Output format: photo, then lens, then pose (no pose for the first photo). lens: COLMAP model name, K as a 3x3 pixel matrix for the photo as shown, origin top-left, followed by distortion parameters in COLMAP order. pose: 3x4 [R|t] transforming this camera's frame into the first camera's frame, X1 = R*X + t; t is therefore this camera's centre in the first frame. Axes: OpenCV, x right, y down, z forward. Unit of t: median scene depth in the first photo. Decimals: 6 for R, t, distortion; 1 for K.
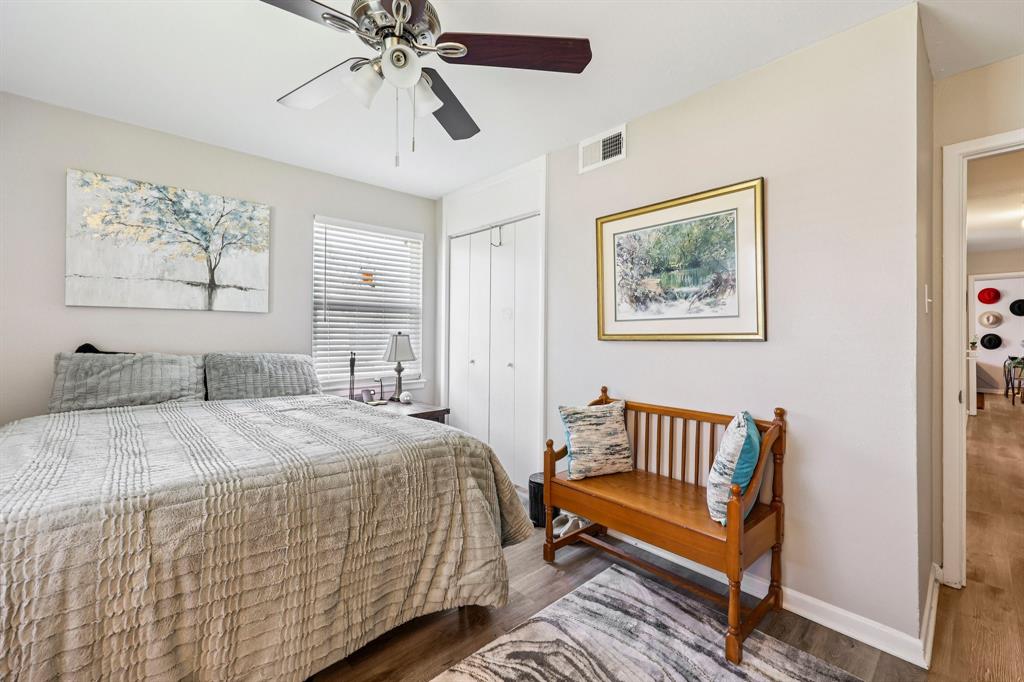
lens RADIAL K [[429.8, 0, 510.1], [0, 429.8, 332.7], [0, 0, 1]] dist [-0.003347, 0.001101]
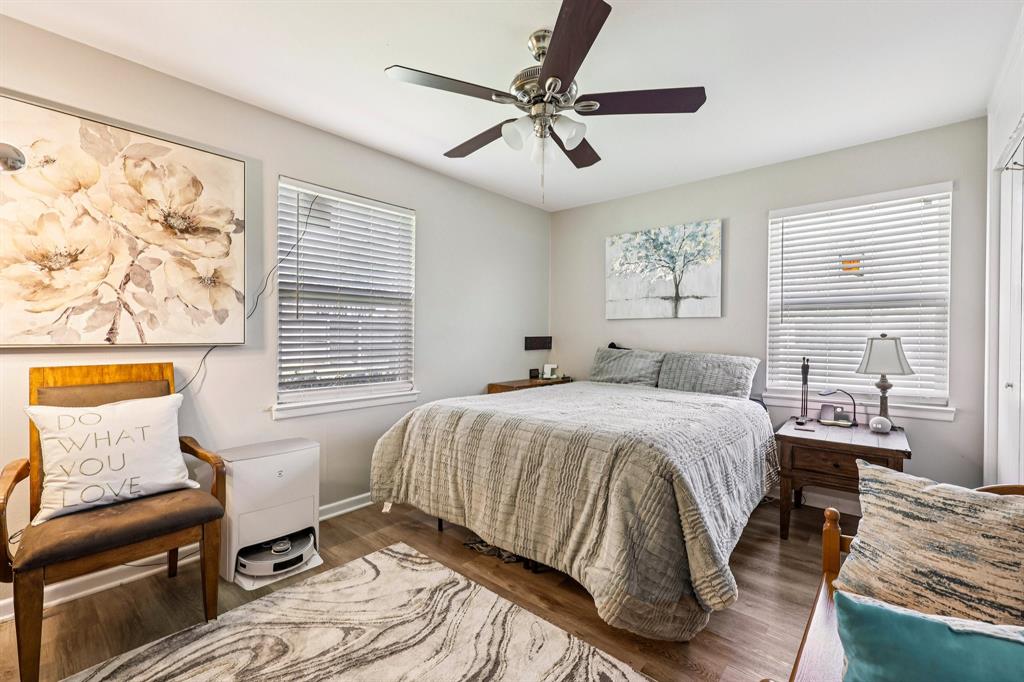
lens RADIAL K [[429.8, 0, 511.4], [0, 429.8, 338.8], [0, 0, 1]] dist [-0.003347, 0.001101]
pose [[0.111849, 0.002792, -0.993721, 0.516407], [-0.001212, 0.999996, 0.002673, 0.007195], [0.993724, 0.000906, 0.111852, 0.393658]]
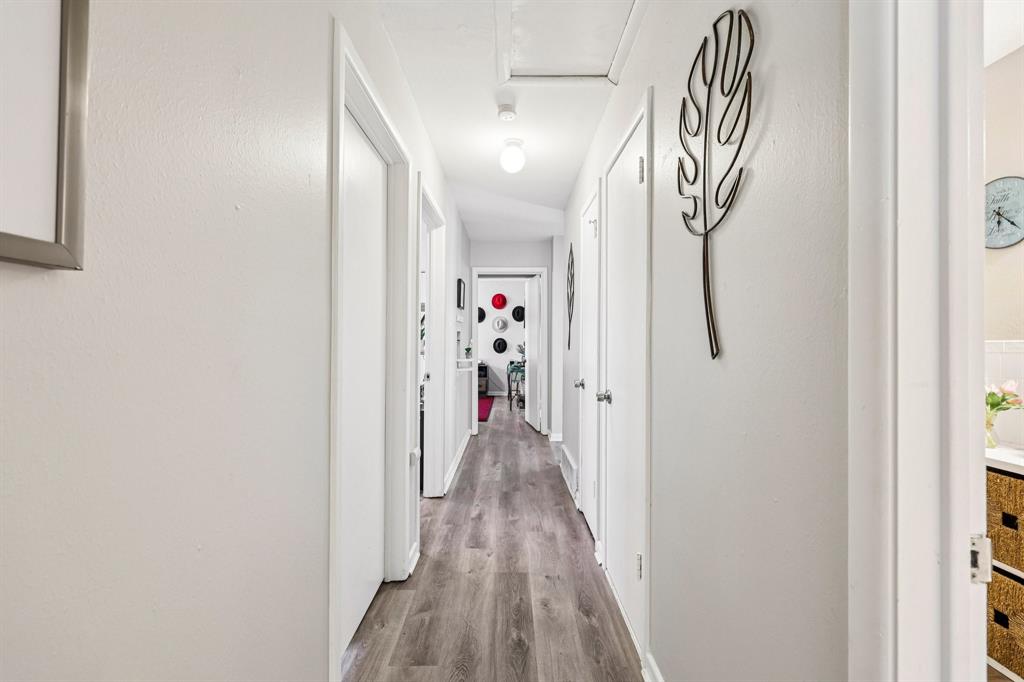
lens RADIAL K [[429.8, 0, 510.3], [0, 429.8, 336.7], [0, 0, 1]] dist [-0.003347, 0.001101]
pose [[0.673552, 0.009197, 0.739083, 0.123145], [-0.007606, 0.999956, -0.005512, 0.001515], [-0.739101, -0.001909, 0.673592, 0.093729]]
